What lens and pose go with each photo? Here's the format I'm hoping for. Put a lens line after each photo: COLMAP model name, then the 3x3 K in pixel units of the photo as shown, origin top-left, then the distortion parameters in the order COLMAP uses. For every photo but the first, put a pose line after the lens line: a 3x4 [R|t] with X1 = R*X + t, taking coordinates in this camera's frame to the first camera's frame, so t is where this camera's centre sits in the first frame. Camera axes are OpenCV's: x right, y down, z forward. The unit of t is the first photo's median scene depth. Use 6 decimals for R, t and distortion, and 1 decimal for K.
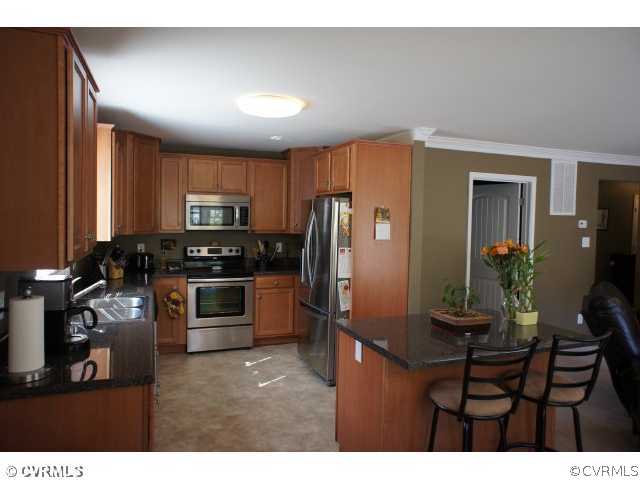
lens RADIAL K [[437.7, 0, 315.9], [0, 437.7, 232.9], [0, 0, 1]] dist [-0.058980, 0.089525]
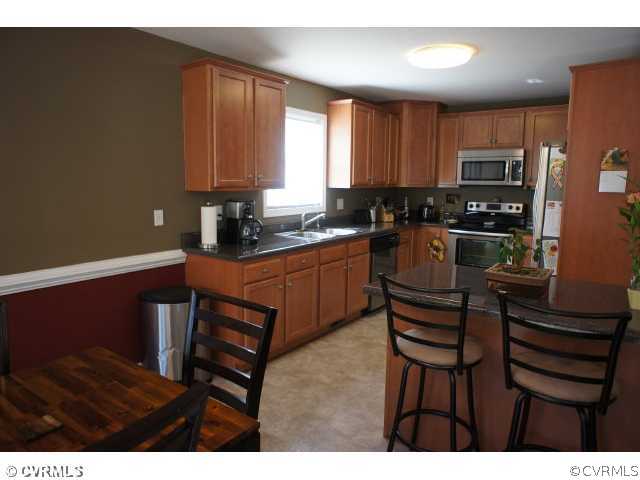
lens RADIAL K [[437.7, 0, 315.9], [0, 437.7, 232.9], [0, 0, 1]] dist [-0.058980, 0.089525]
pose [[0.535408, 0.089751, -0.839811, 0.449064], [-0.031431, 0.995766, 0.086380, 0.031476], [0.844009, -0.019853, 0.535962, 0.135860]]
